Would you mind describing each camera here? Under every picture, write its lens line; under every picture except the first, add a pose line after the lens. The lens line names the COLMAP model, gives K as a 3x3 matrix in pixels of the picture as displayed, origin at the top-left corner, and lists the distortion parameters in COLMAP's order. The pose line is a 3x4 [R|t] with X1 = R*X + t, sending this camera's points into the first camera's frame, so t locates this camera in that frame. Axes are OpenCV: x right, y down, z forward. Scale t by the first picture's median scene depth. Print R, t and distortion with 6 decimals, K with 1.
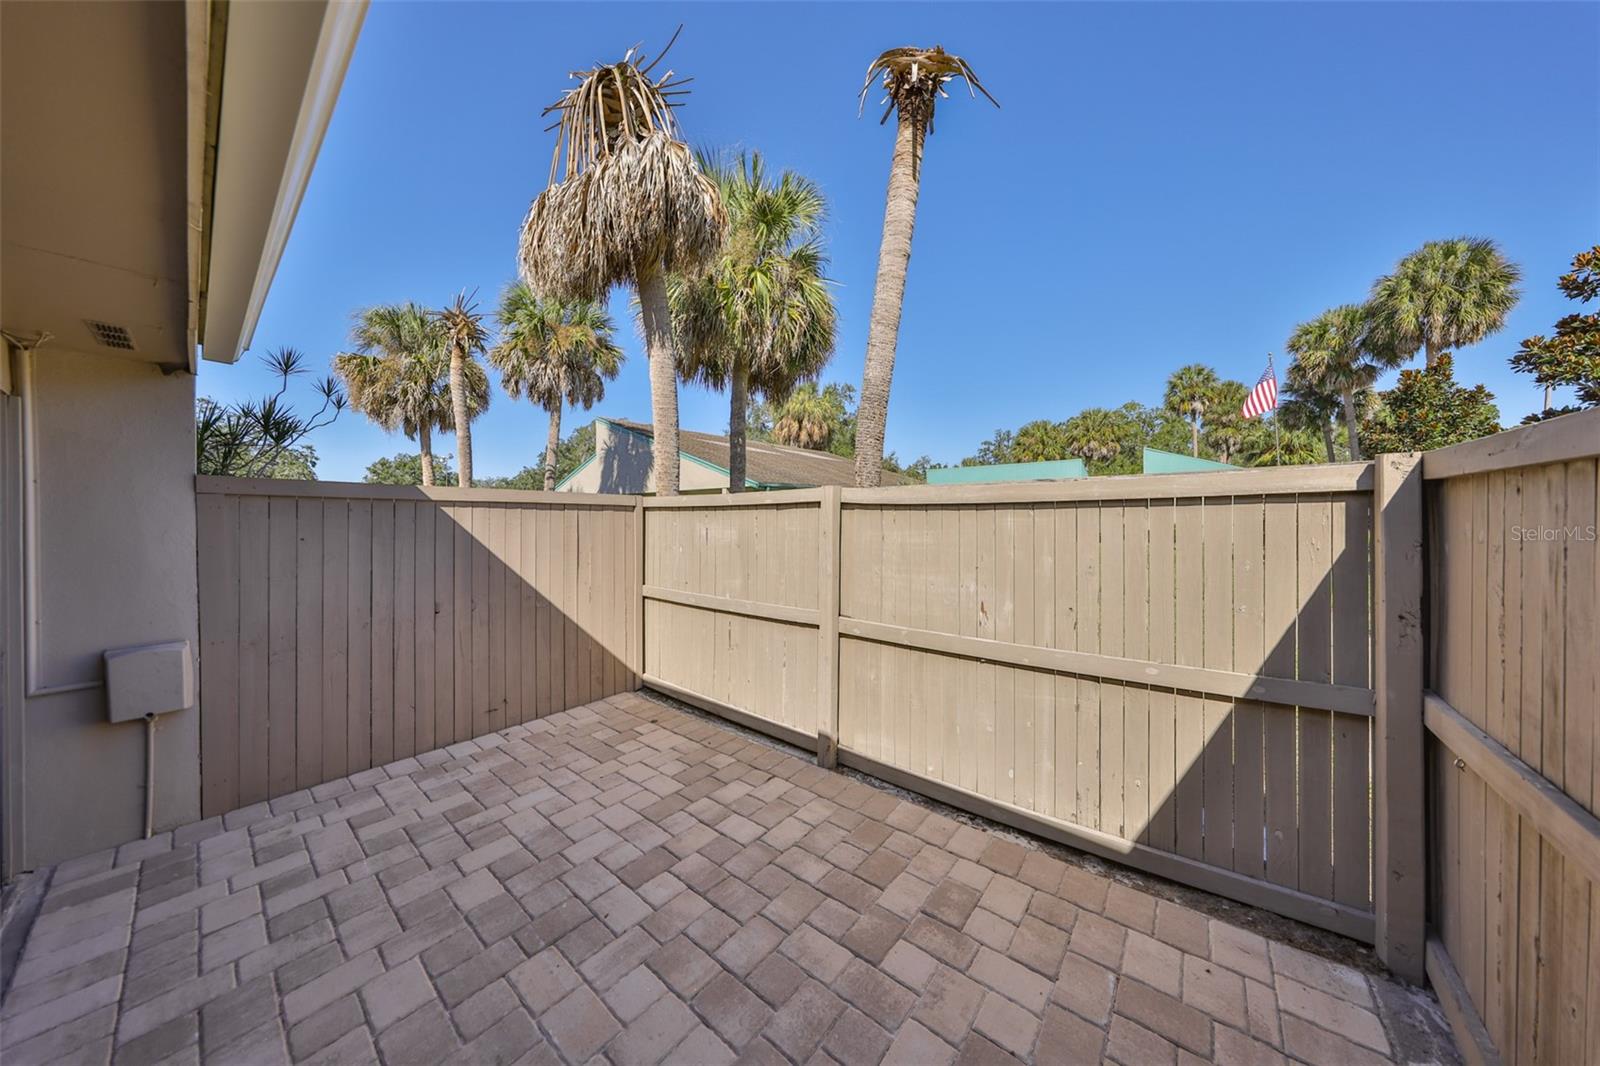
lens RADIAL K [[507.4, 0, 789.9], [0, 507.4, 514.9], [0, 0, 1]] dist [0.004347, 0.000061]
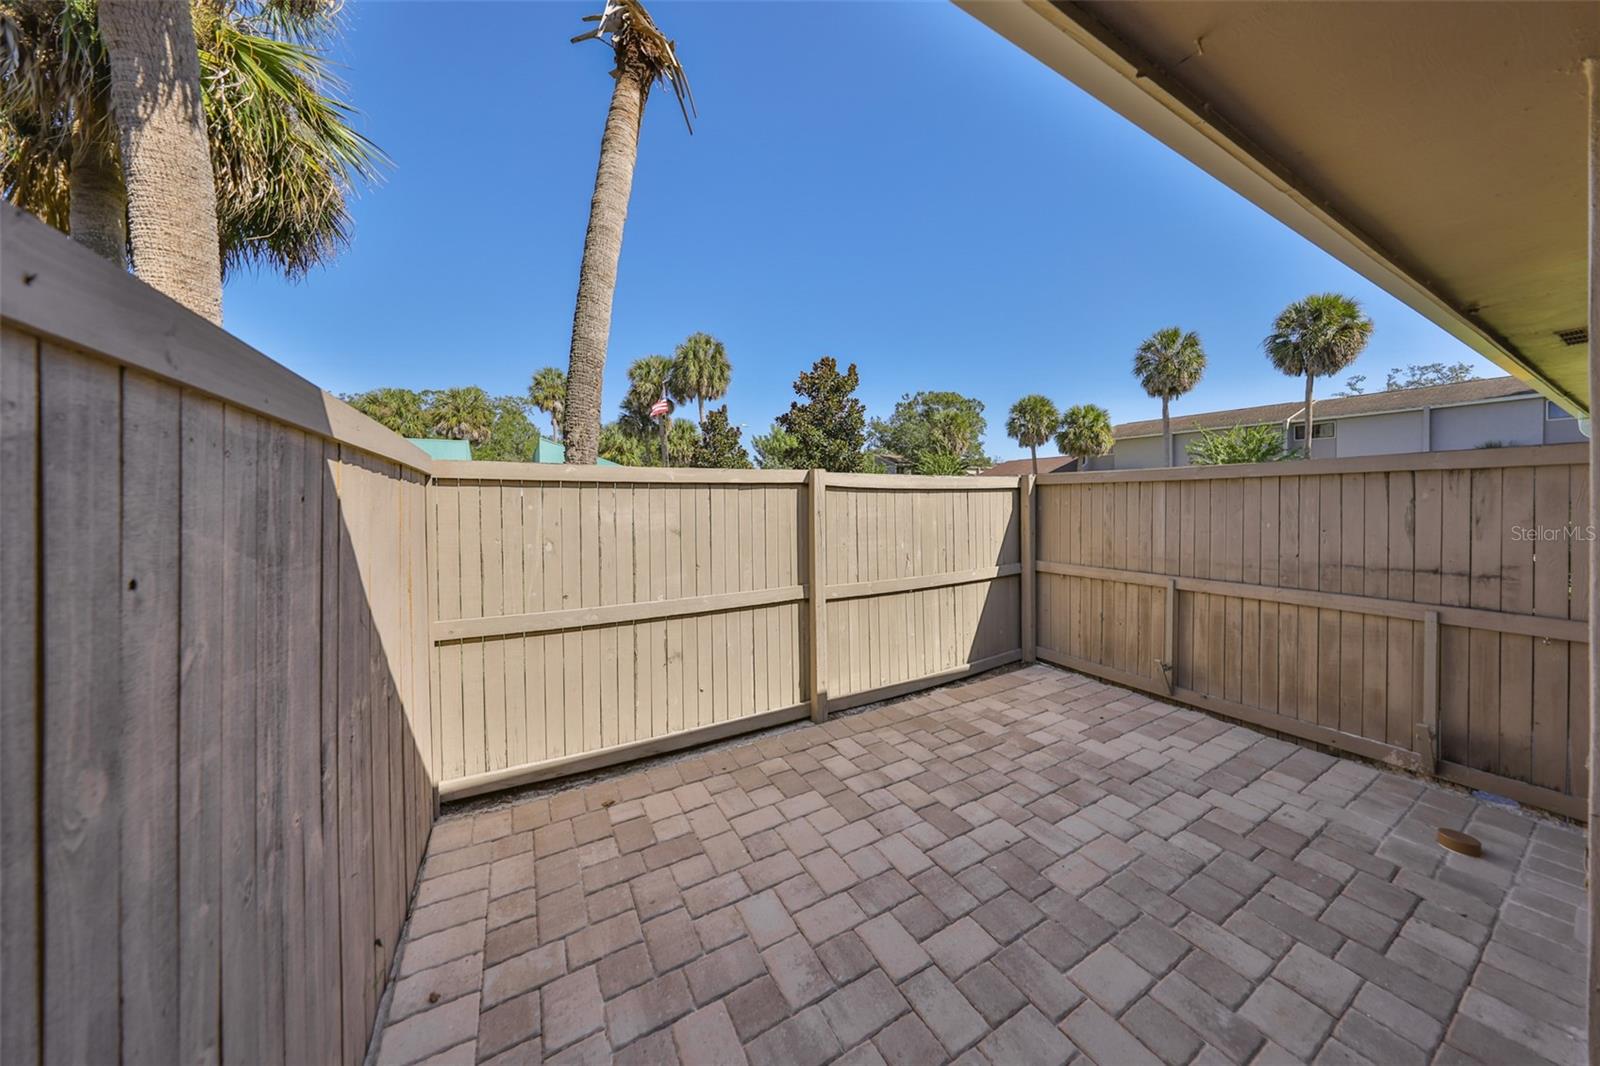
lens RADIAL K [[514.3, 0, 818.5], [0, 514.3, 501.7], [0, 0, 1]] dist [-0.001241, 0.000022]
pose [[0.333094, -0.001351, 0.942893, -0.175436], [-0.000129, 0.999999, 0.001479, 0.002112], [-0.942894, -0.000614, 0.333093, 0.111954]]
